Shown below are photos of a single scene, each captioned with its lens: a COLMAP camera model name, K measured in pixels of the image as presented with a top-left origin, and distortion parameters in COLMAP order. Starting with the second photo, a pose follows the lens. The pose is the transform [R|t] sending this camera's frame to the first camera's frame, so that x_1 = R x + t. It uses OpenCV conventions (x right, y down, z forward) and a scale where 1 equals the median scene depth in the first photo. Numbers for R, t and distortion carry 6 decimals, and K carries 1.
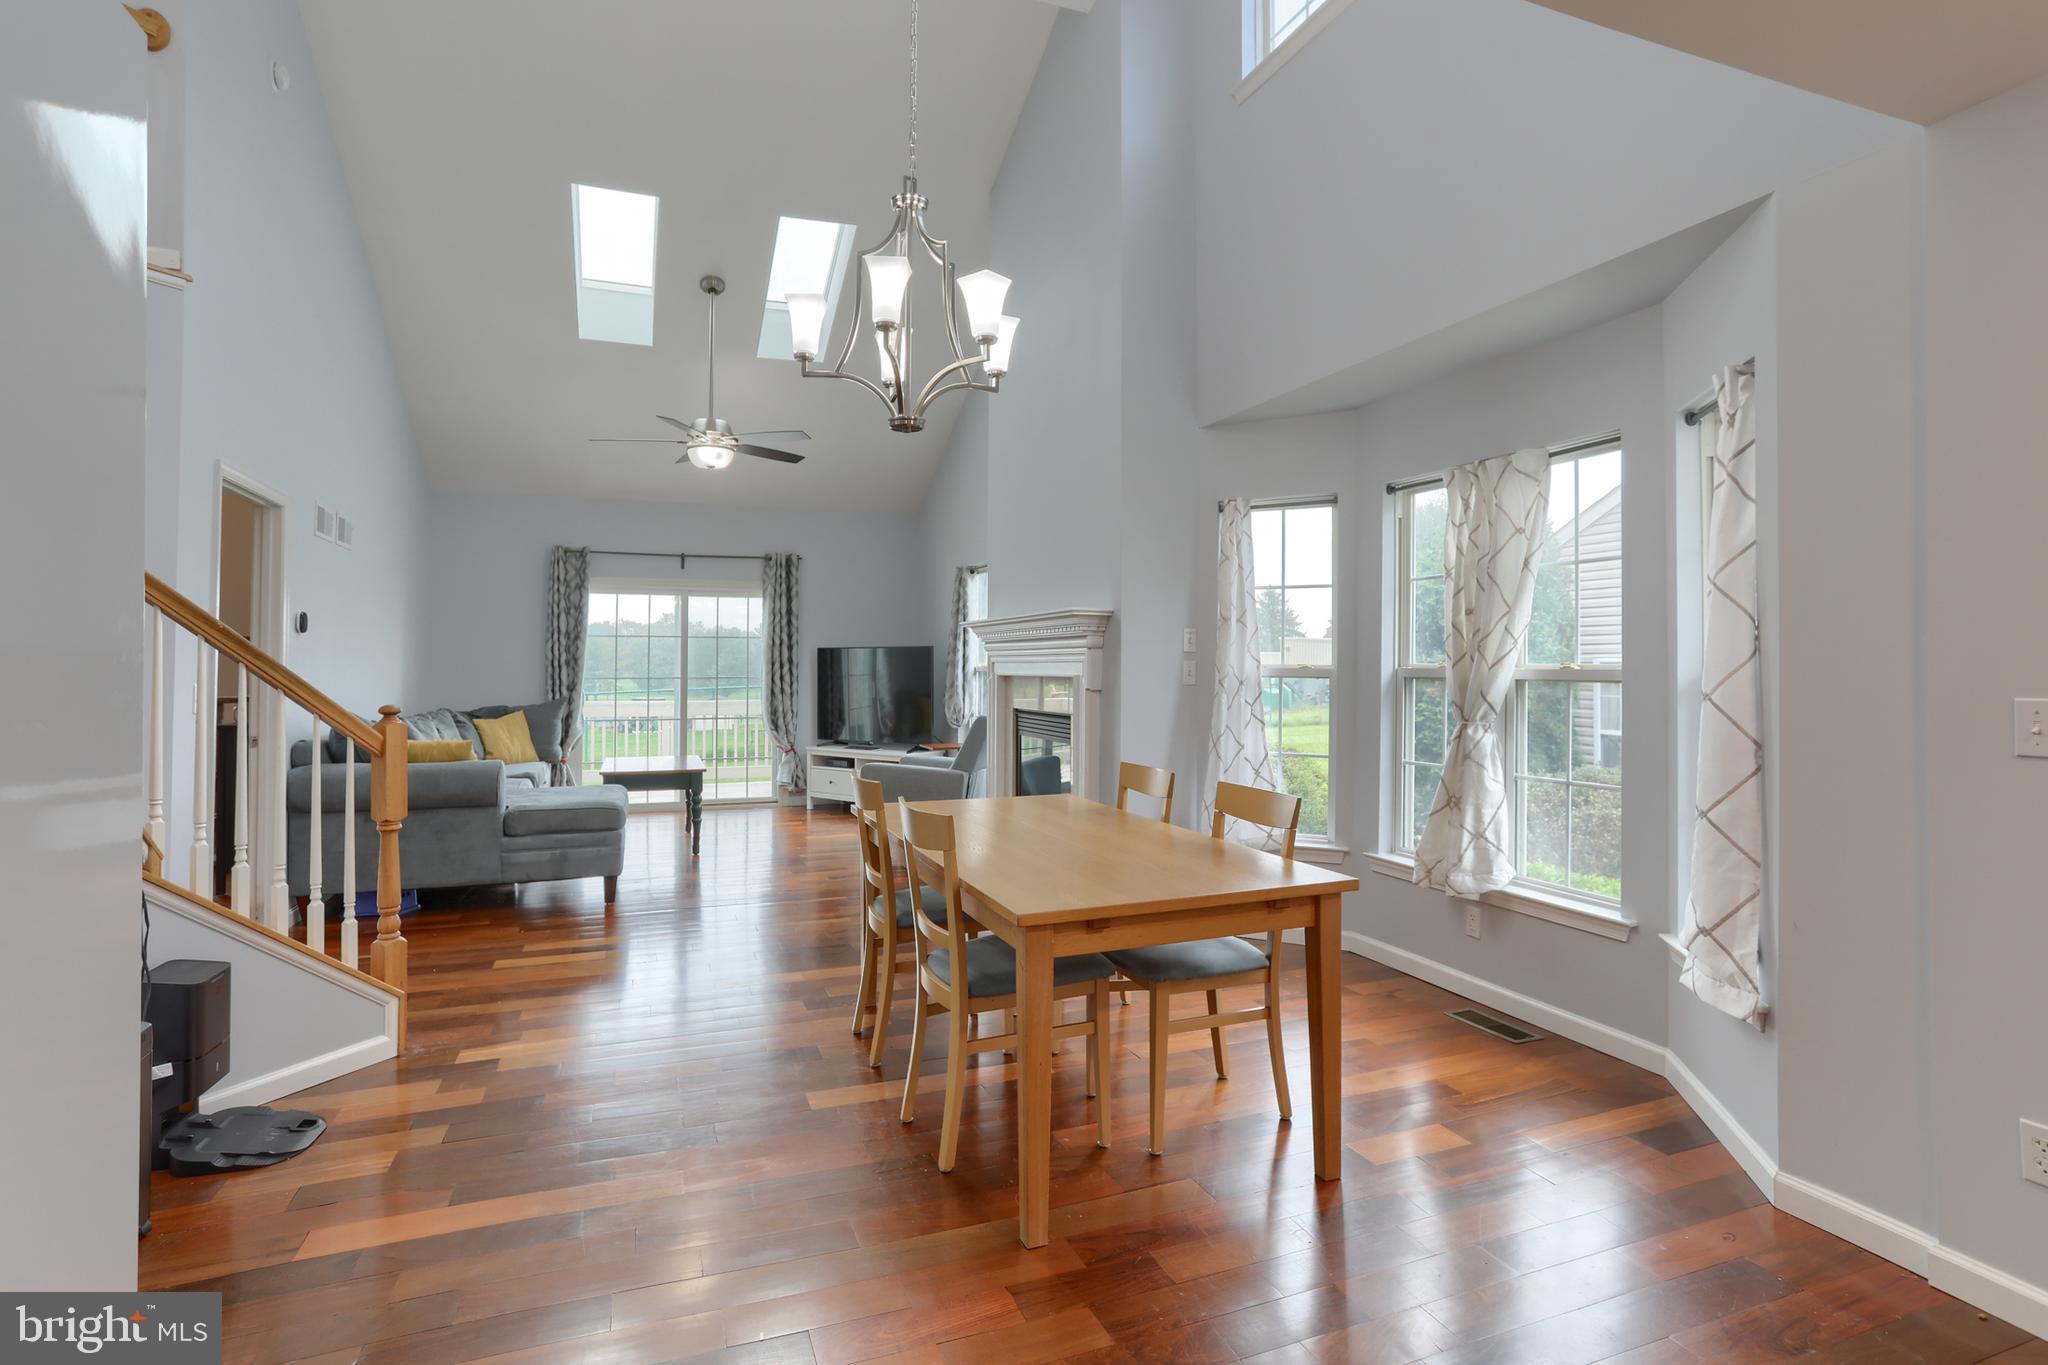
lens RADIAL K [[1040.5, 0, 1035.9], [0, 1040.5, 638.6], [0, 0, 1]] dist [-0.038607, 0.021517]
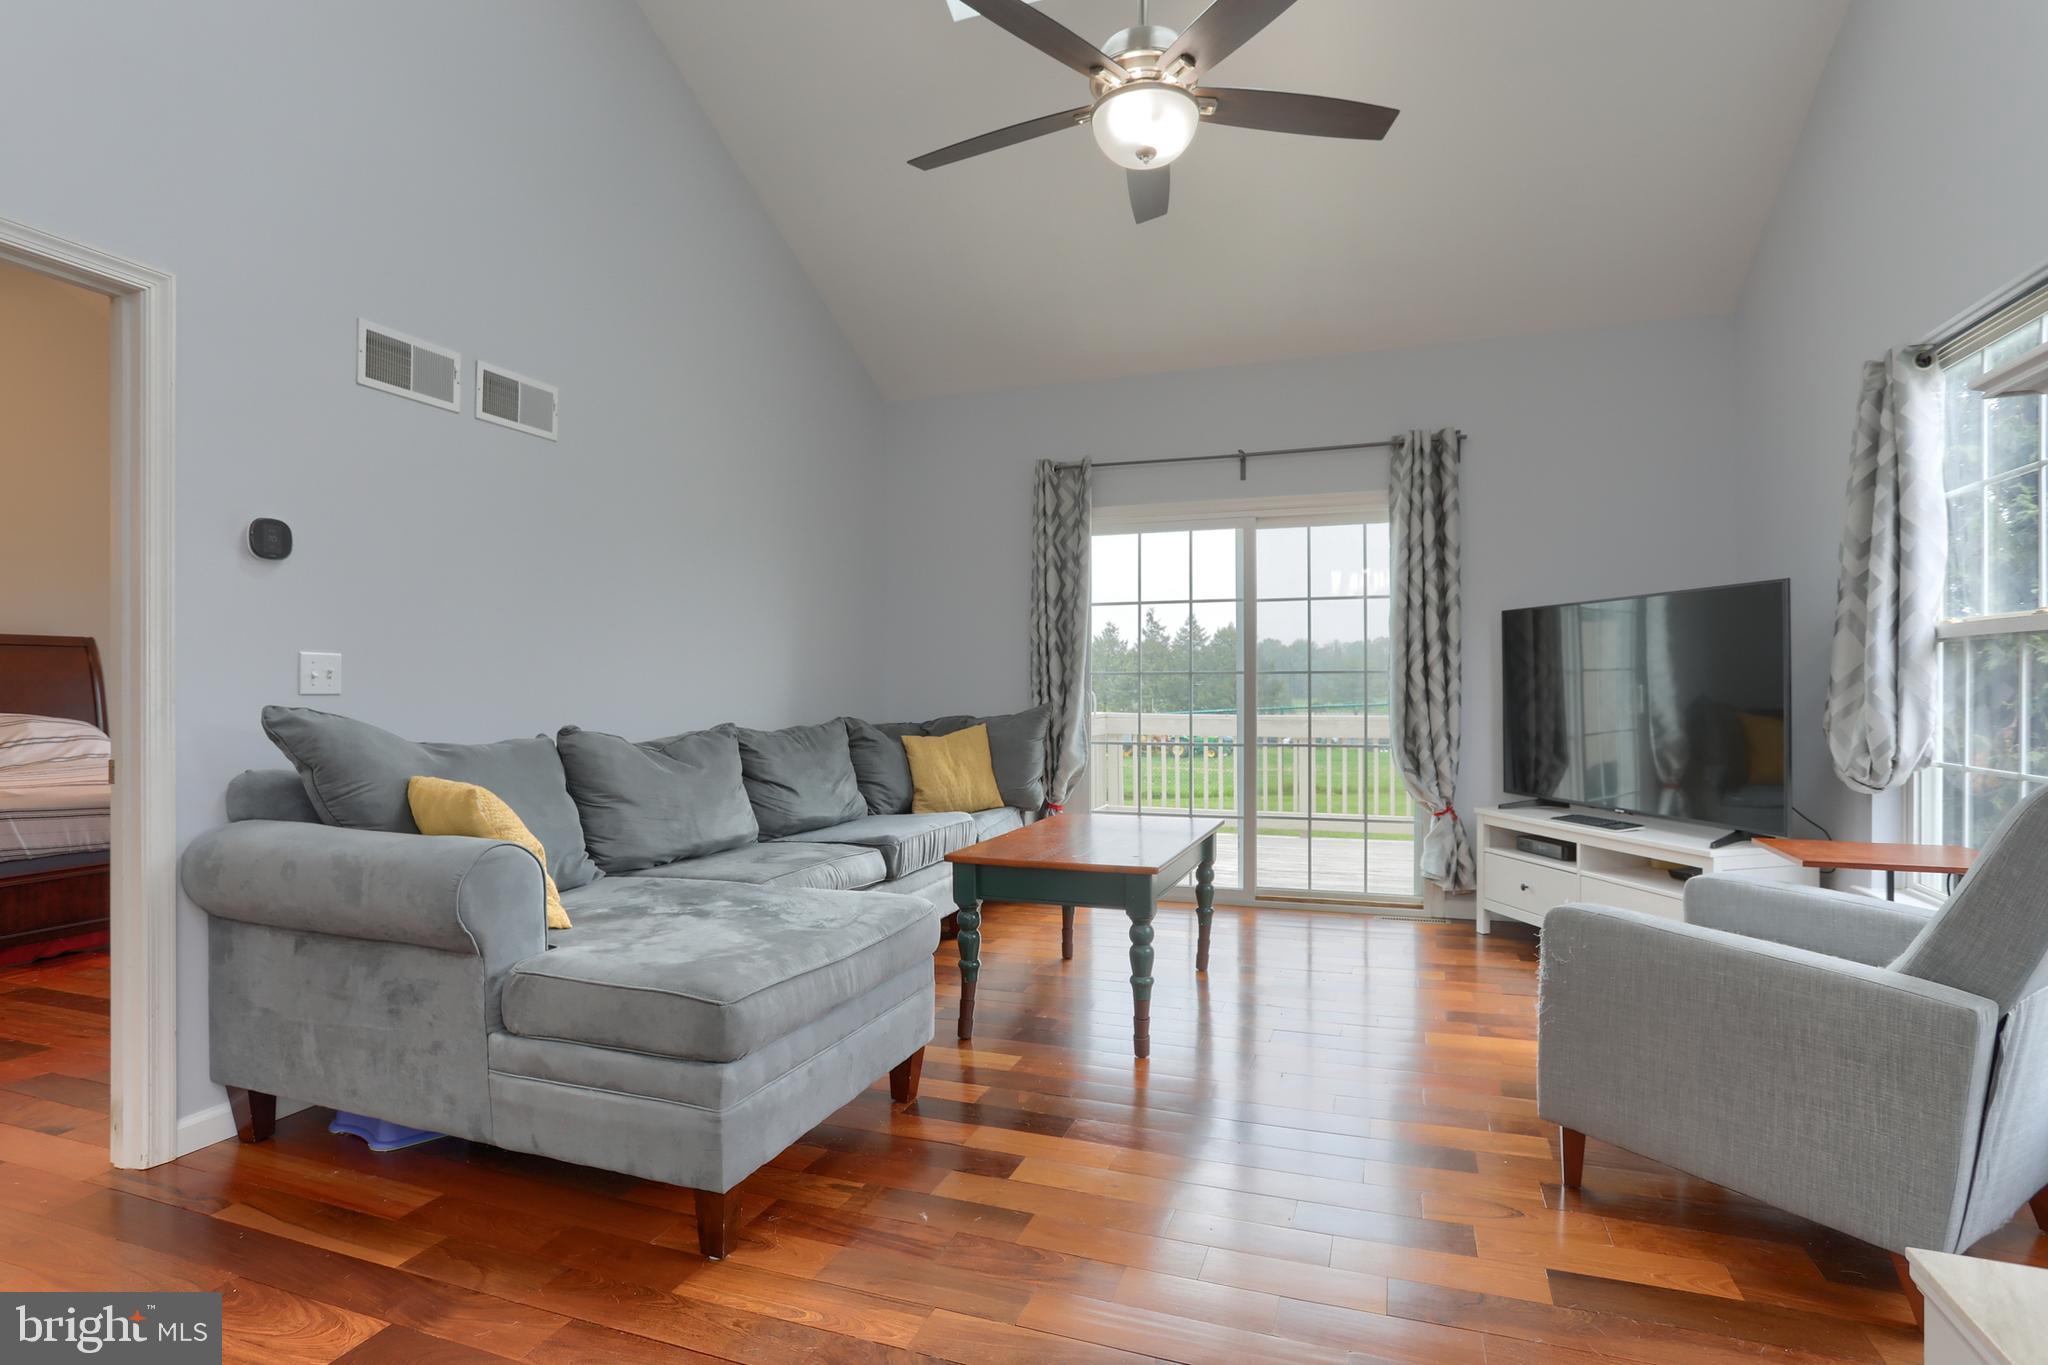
lens RADIAL K [[1040.5, 0, 1025.9], [0, 1040.5, 685.9], [0, 0, 1]] dist [-0.038607, 0.021517]
pose [[0.756255, -0.002933, -0.654271, -0.062919], [0.021605, 0.999557, 0.020492, 0.032398], [0.653921, -0.029633, 0.755983, 0.511917]]
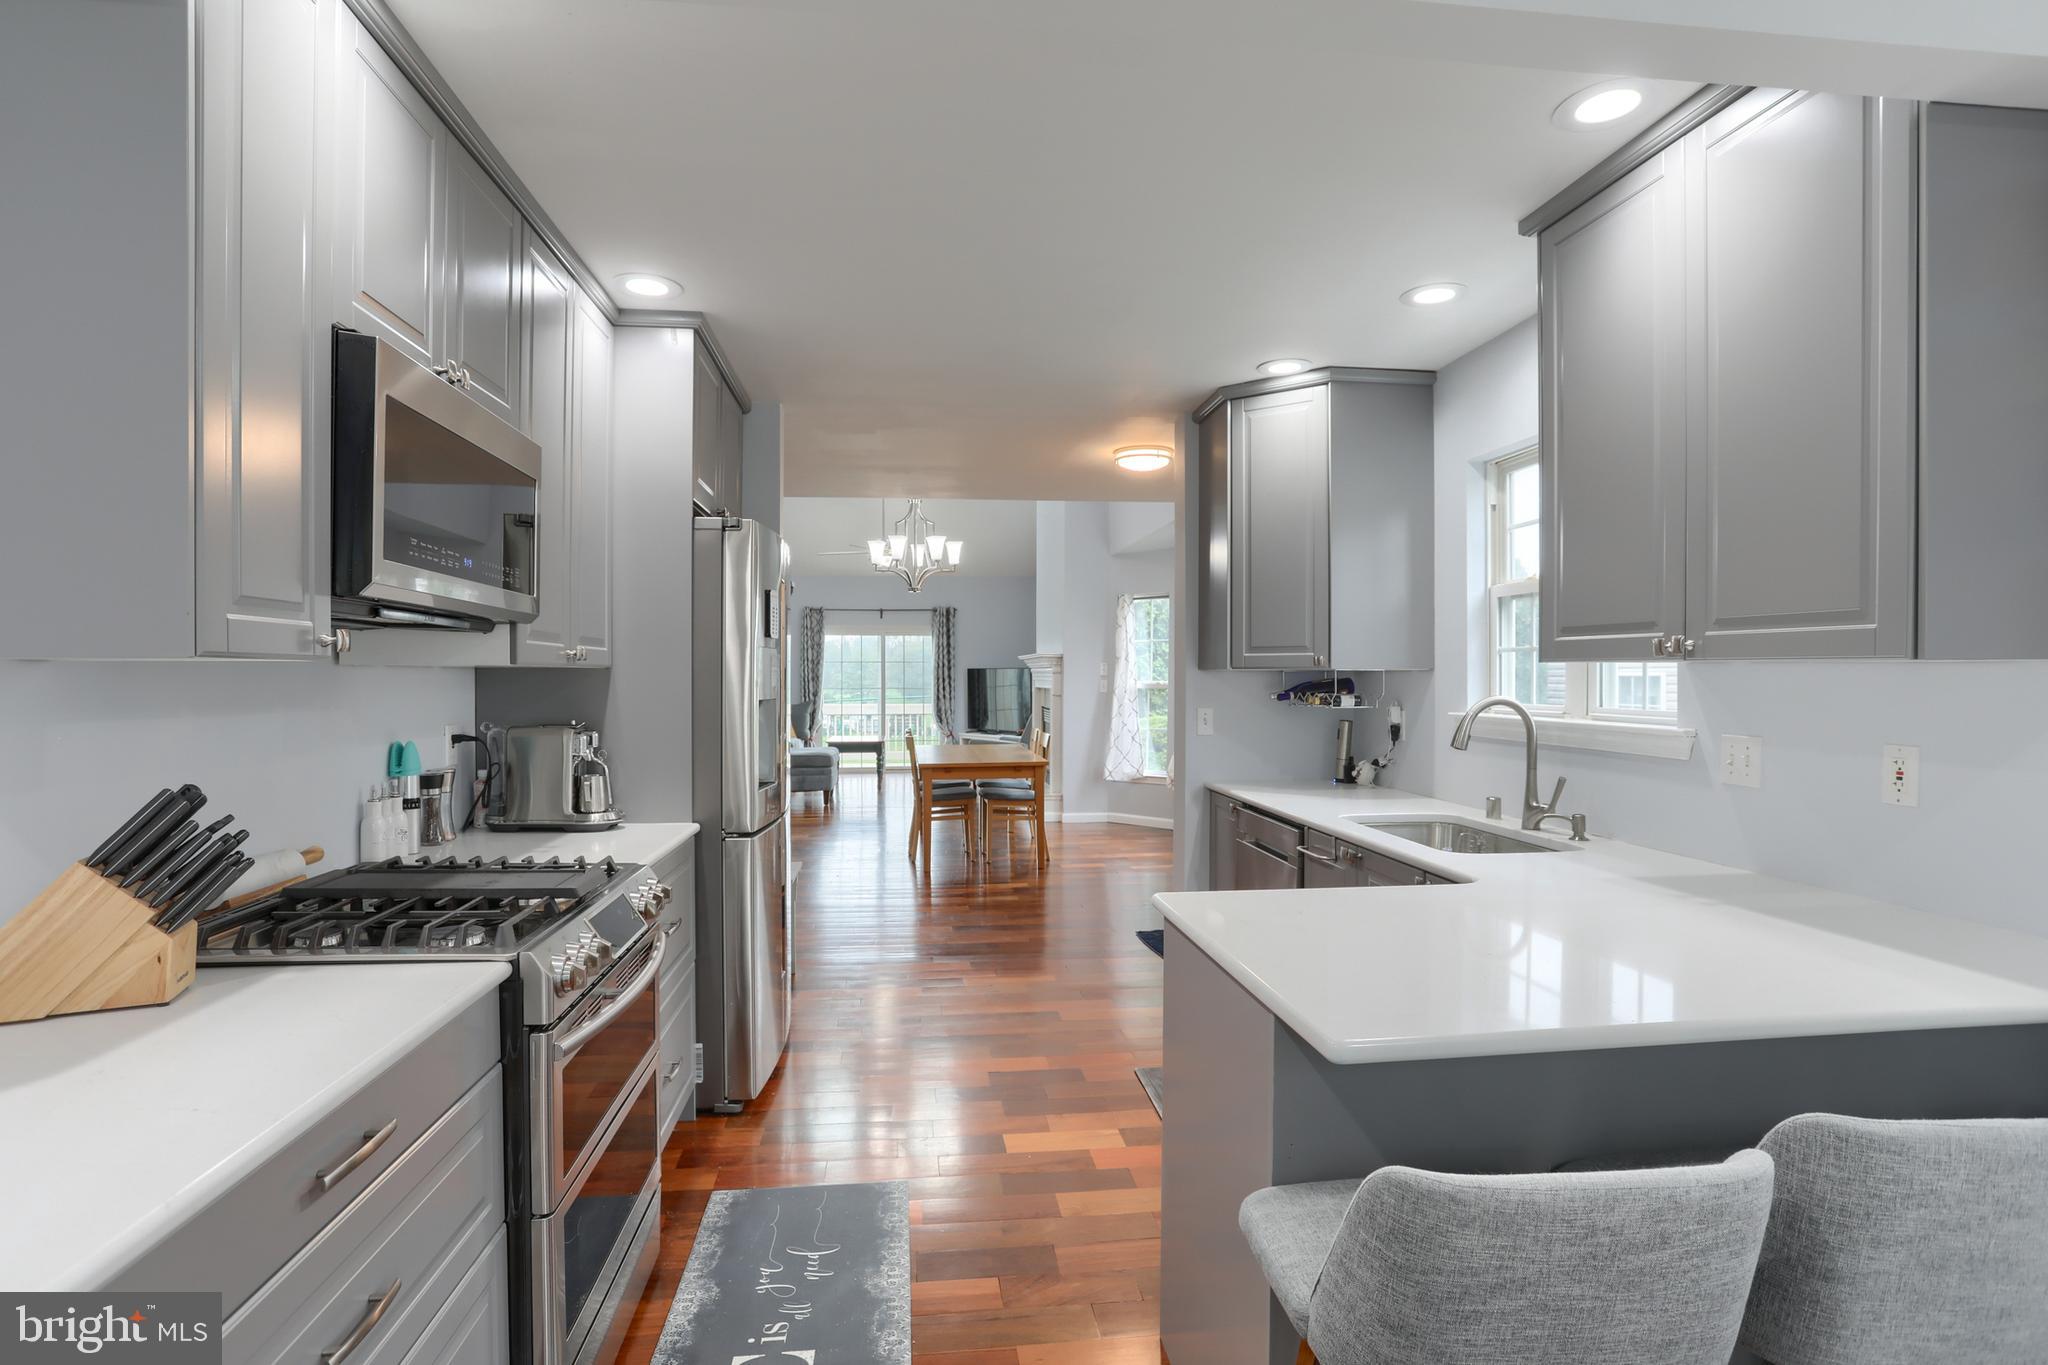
lens RADIAL K [[1072.7, 0, 1037.2], [0, 1072.7, 683.6], [0, 0, 1]] dist [-0.036325, 0.011844]
pose [[0.970827, 0.002006, -0.239774, 0.285094], [0.005969, 0.999453, 0.032528, -0.021196], [0.239708, -0.033010, 0.970284, -0.534159]]
